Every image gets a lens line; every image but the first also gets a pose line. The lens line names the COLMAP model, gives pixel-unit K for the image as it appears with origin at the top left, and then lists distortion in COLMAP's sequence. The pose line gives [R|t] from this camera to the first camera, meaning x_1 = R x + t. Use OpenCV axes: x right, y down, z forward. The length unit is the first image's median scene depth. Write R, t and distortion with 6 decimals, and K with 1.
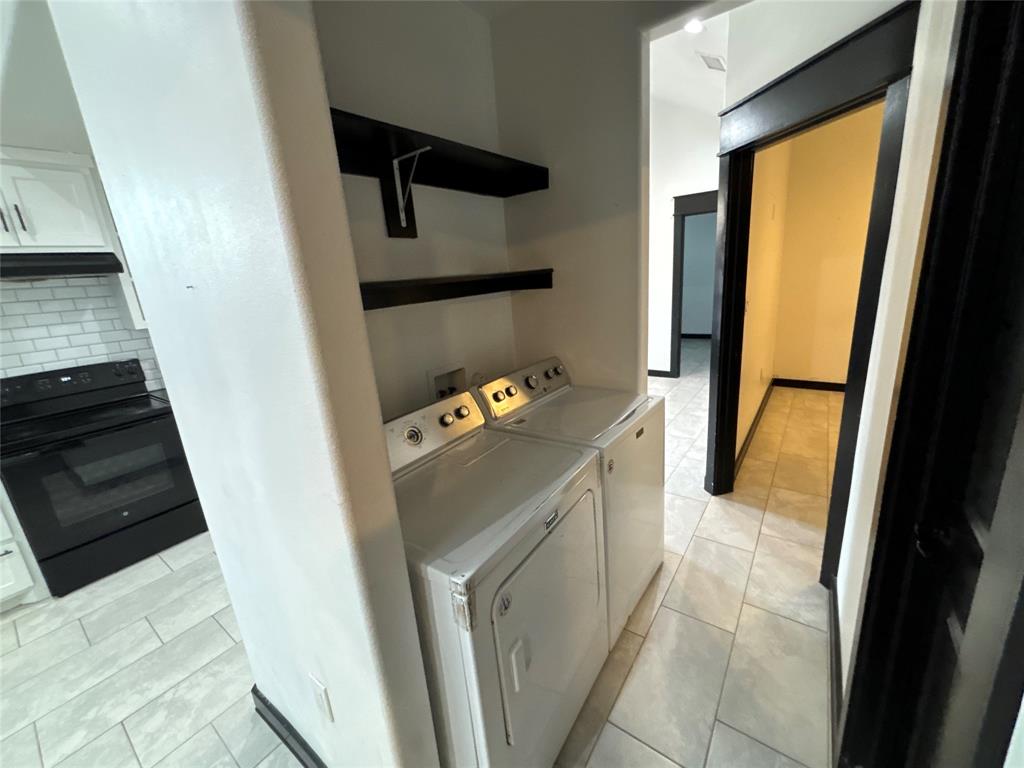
lens RADIAL K [[410.6, 0, 510.8], [0, 410.6, 382.5], [0, 0, 1]] dist [-0.003222, -0.000373]
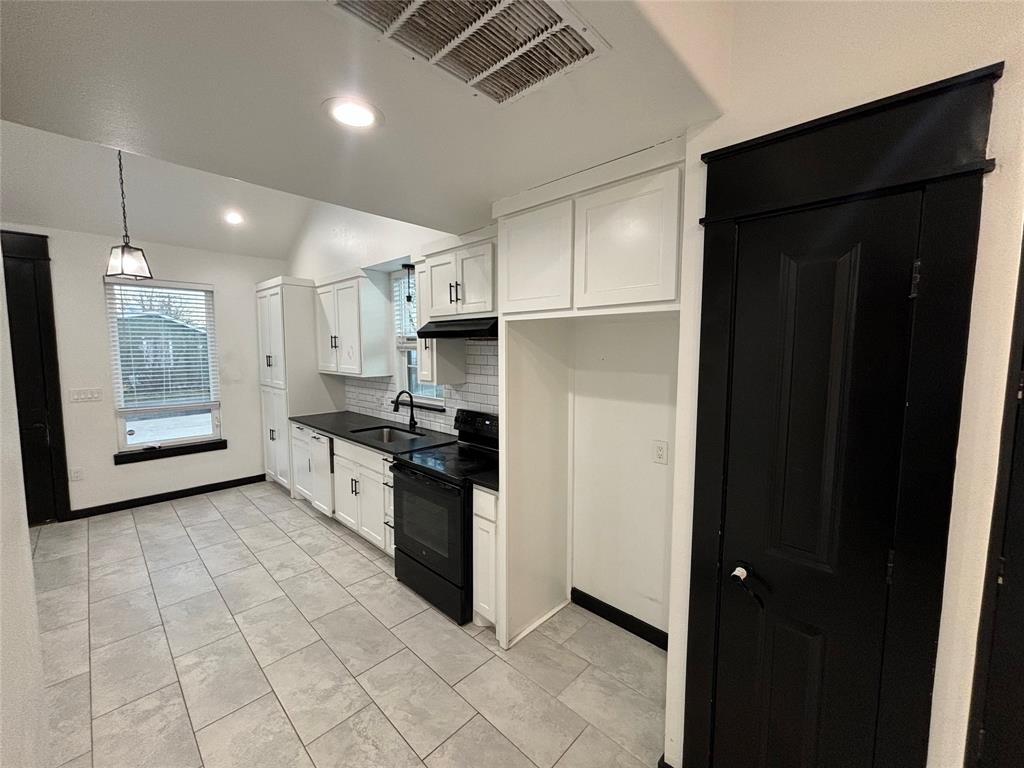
lens RADIAL K [[410.3, 0, 510.0], [0, 410.3, 382.6], [0, 0, 1]] dist [0.000211, 0.000881]
pose [[-0.135941, 0.161211, -0.977513, 0.024623], [-0.242130, 0.951345, 0.190568, -0.410537], [0.960673, 0.262591, -0.090292, 1.318159]]
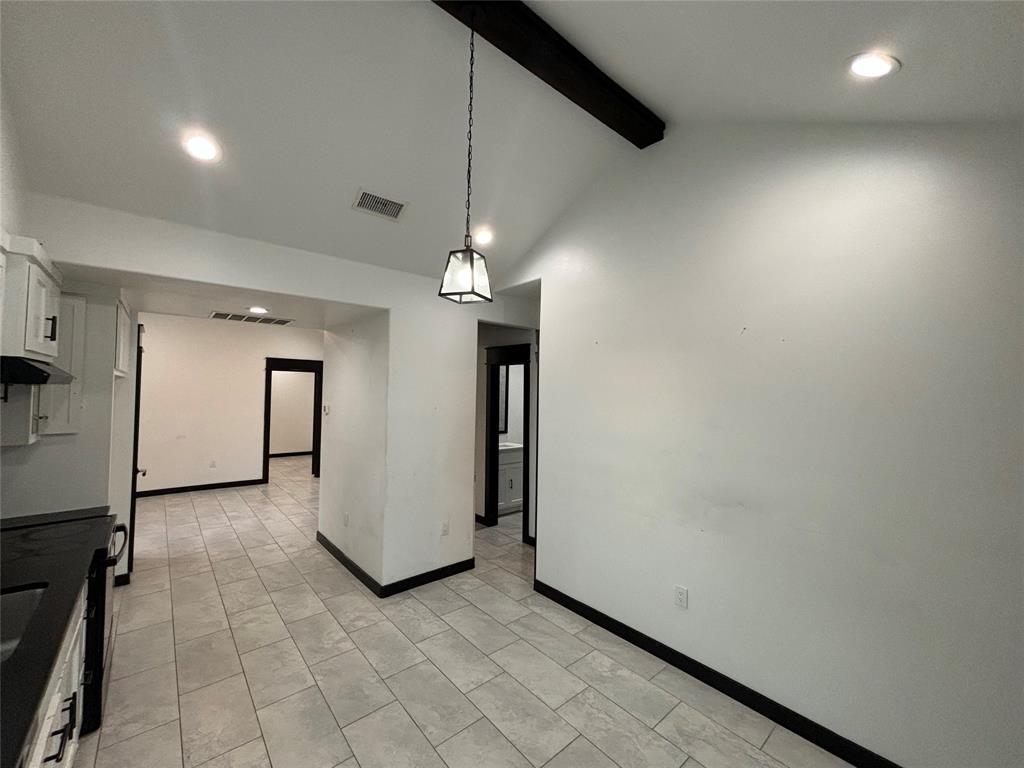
lens RADIAL K [[410.3, 0, 510.0], [0, 410.3, 382.6], [0, 0, 1]] dist [0.000211, 0.000881]
pose [[0.225163, 0.103724, 0.968784, -1.891907], [0.215279, 0.964446, -0.153294, 0.123495], [-0.950240, 0.243075, 0.194828, -0.238577]]
